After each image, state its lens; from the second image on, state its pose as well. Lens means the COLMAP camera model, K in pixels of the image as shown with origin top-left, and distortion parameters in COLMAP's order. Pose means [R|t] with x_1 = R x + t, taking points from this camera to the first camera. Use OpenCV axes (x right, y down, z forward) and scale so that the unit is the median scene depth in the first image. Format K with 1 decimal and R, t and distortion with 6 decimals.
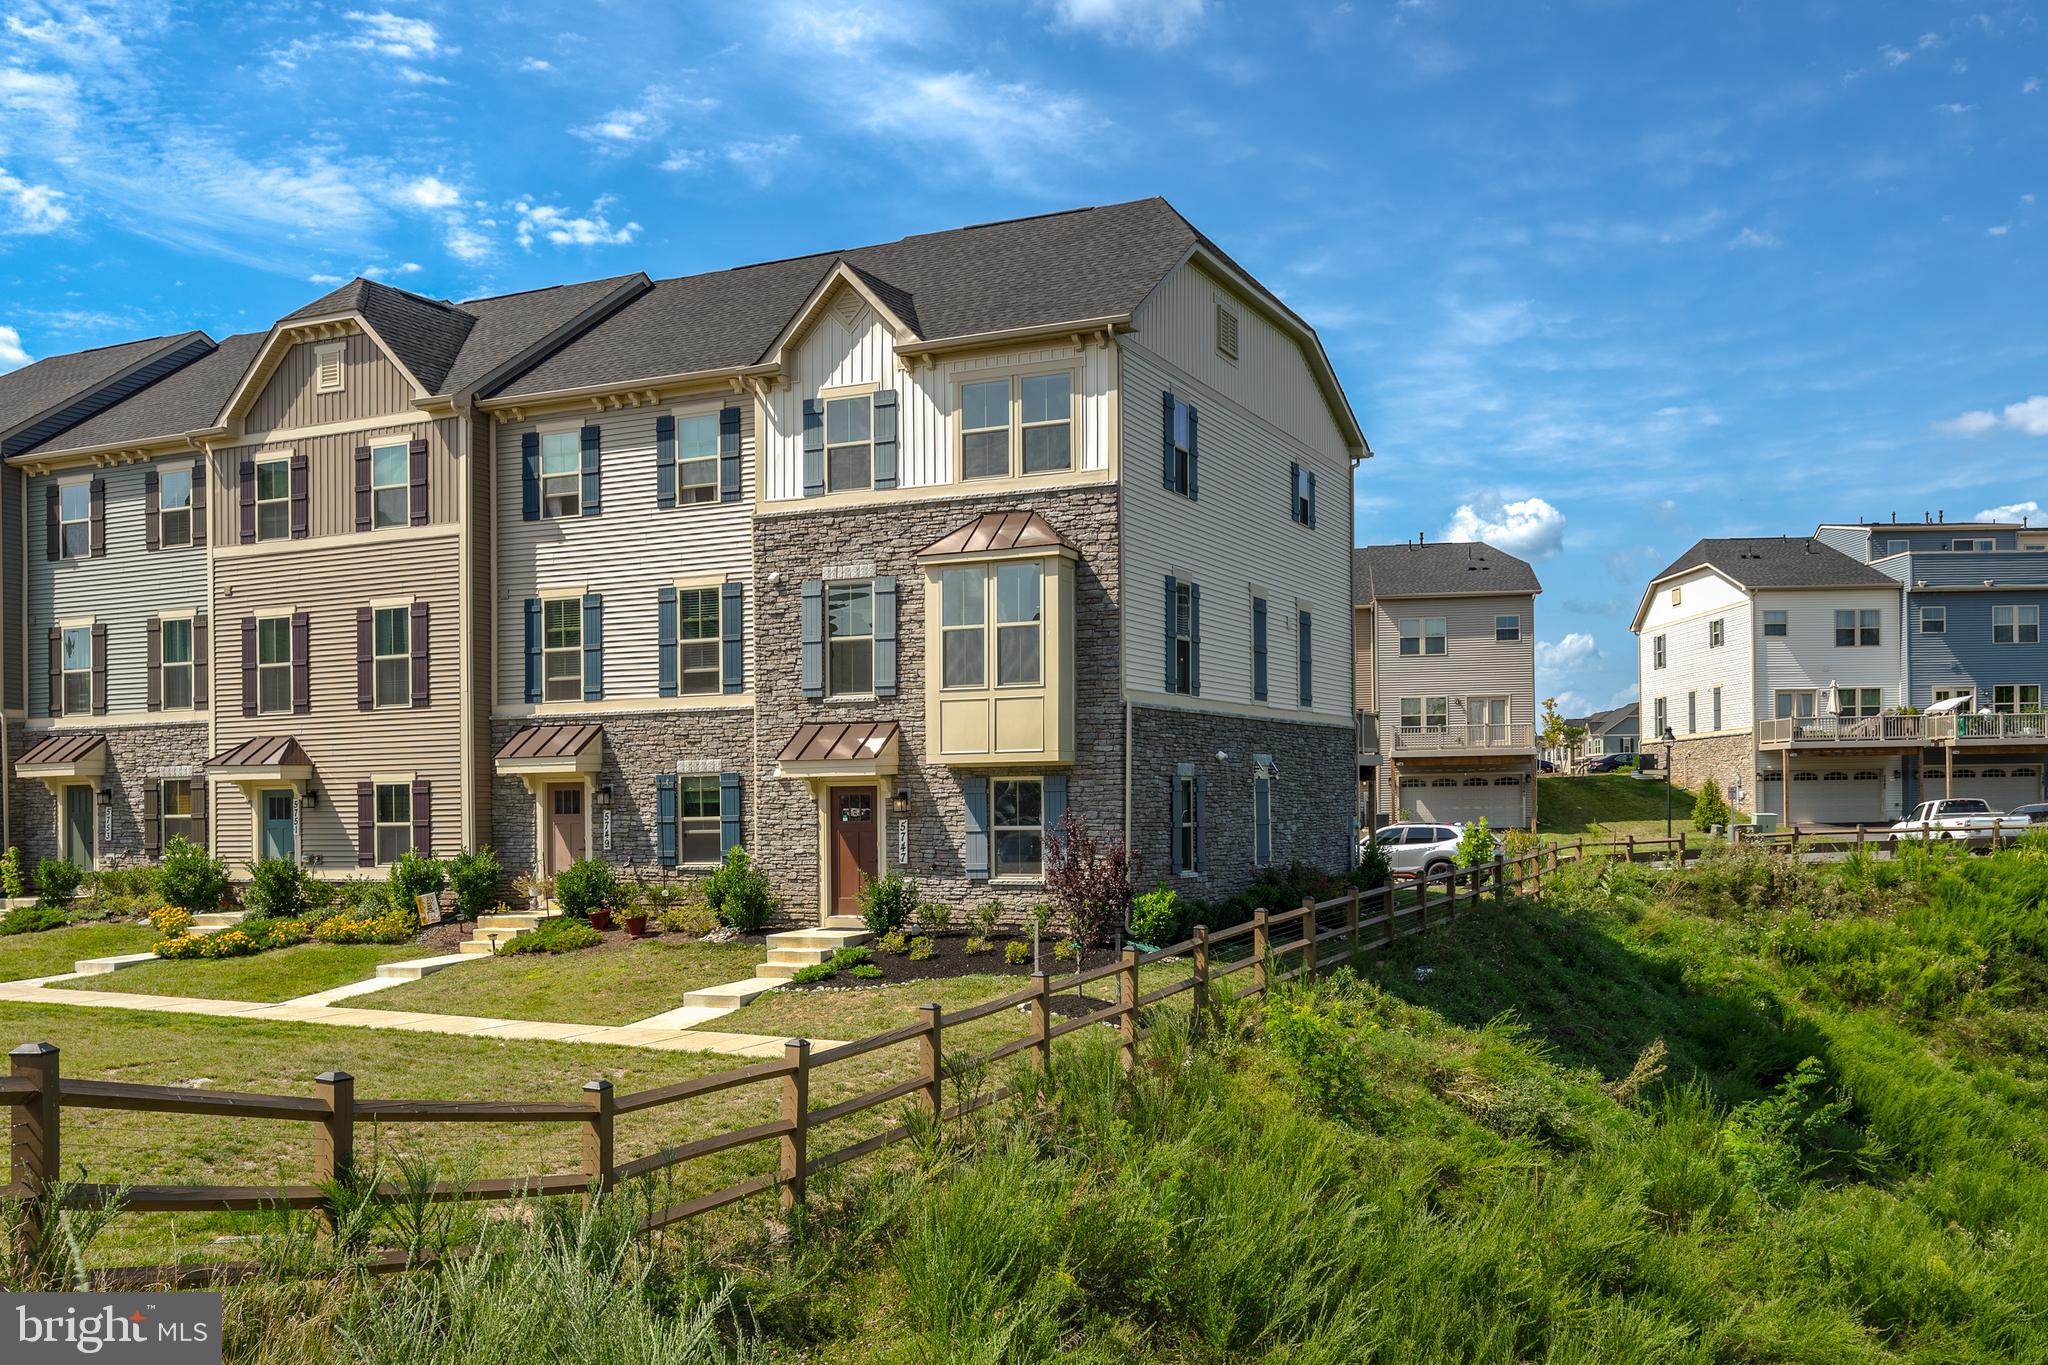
lens RADIAL K [[1788.0, 0, 1024.5], [0, 1788.0, 683.5], [0, 0, 1]] dist [-0.079968, -0.002905]
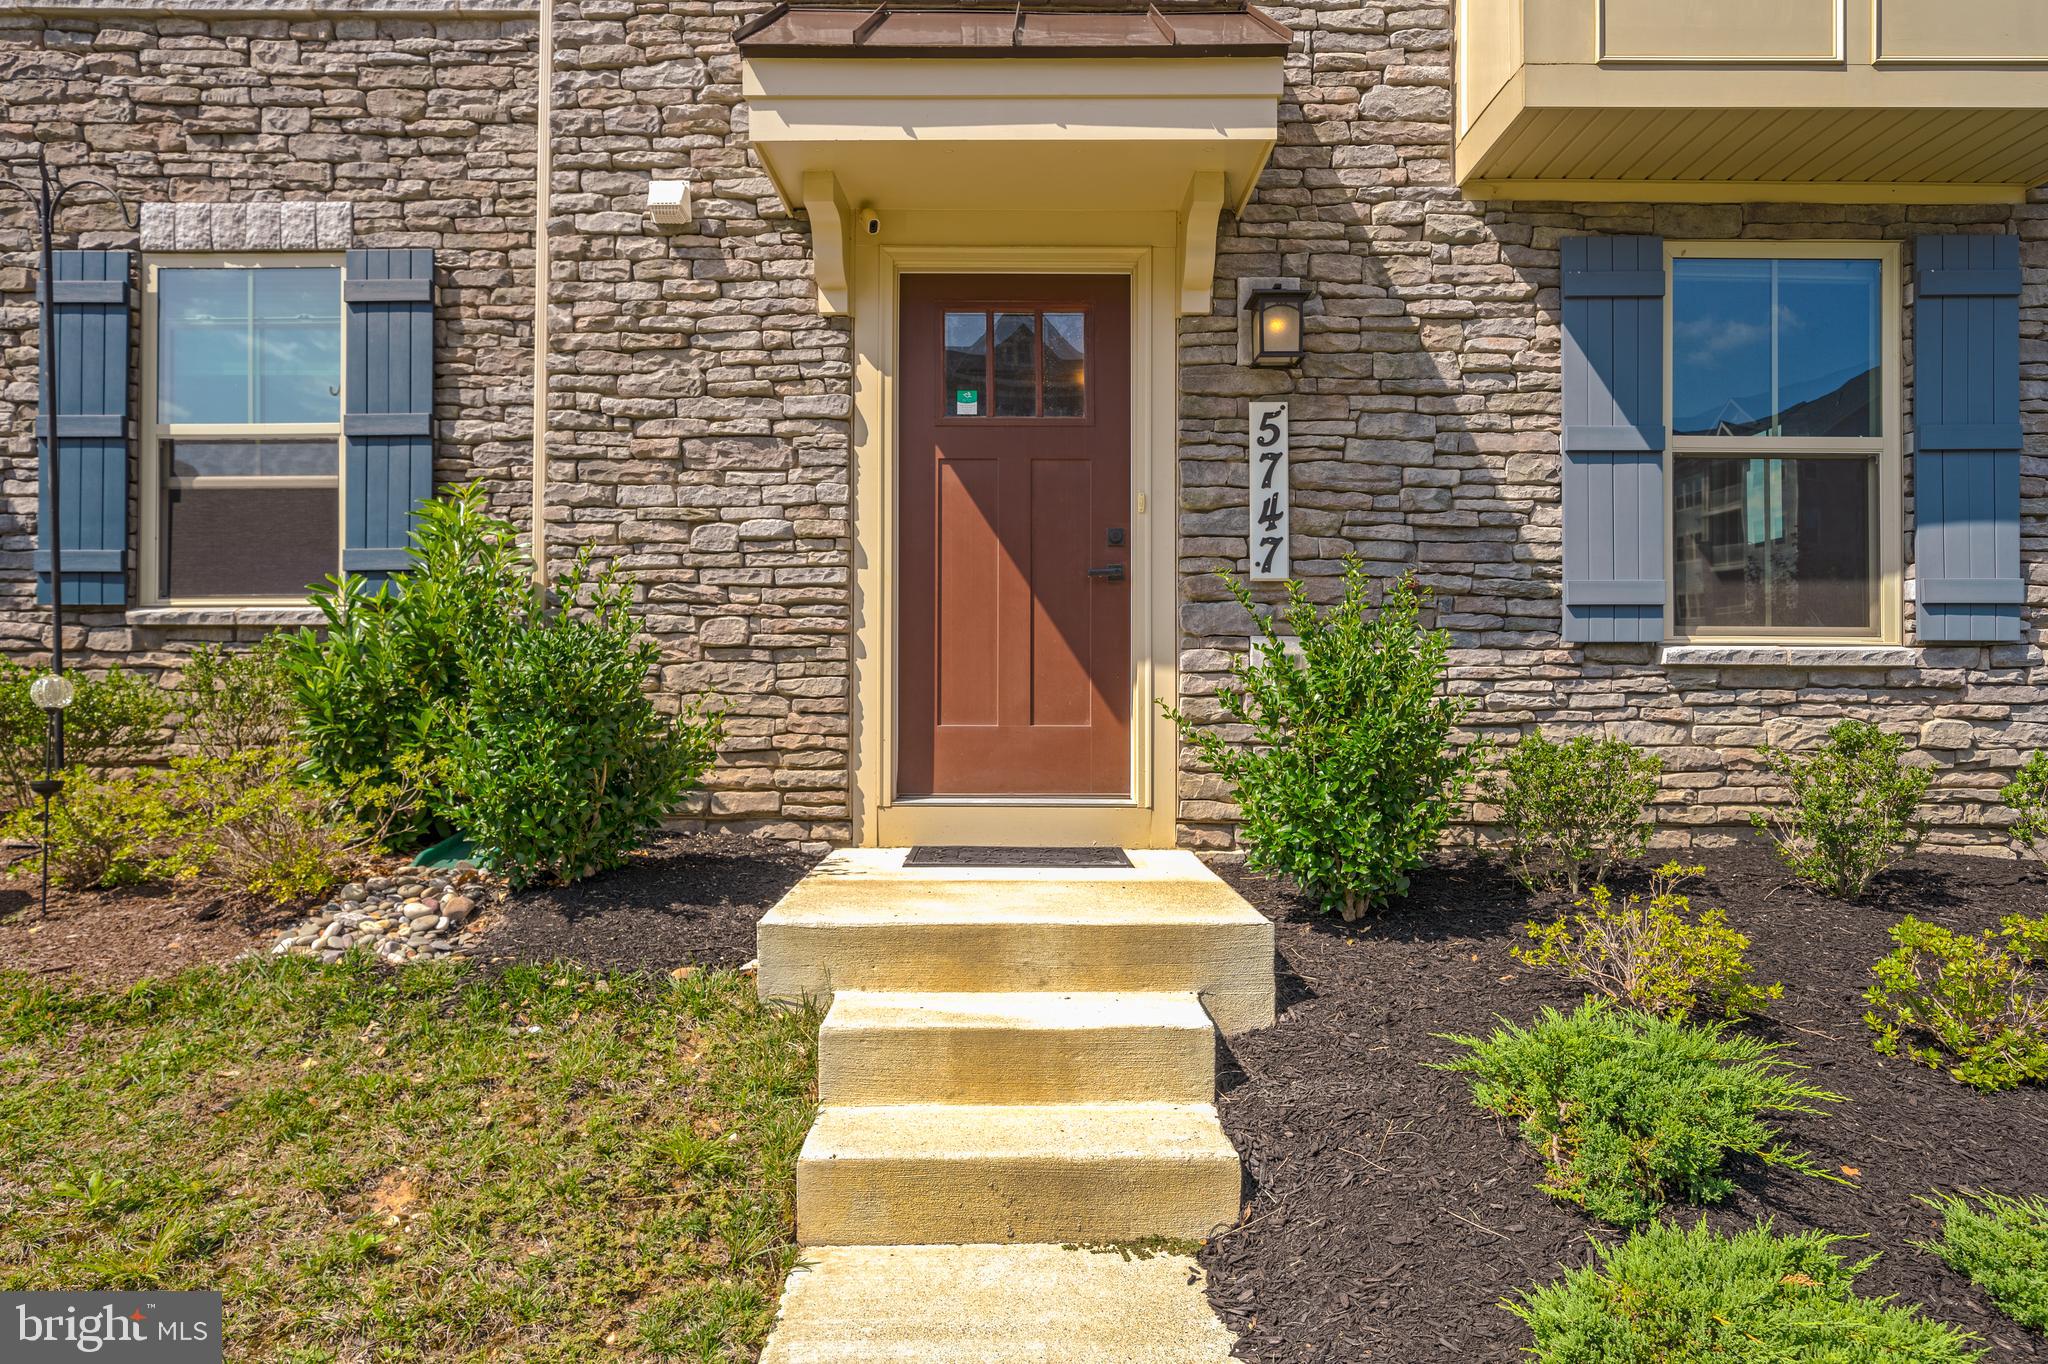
lens RADIAL K [[1209.6, 0, 1021.4], [0, 1209.6, 681.2], [0, 0, 1]] dist [-0.004448, 0.000351]
pose [[0.903540, 0.026327, 0.427694, -0.164051], [-0.046870, 0.998194, 0.037572, 0.107045], [-0.425933, -0.053994, 0.903142, 0.842232]]
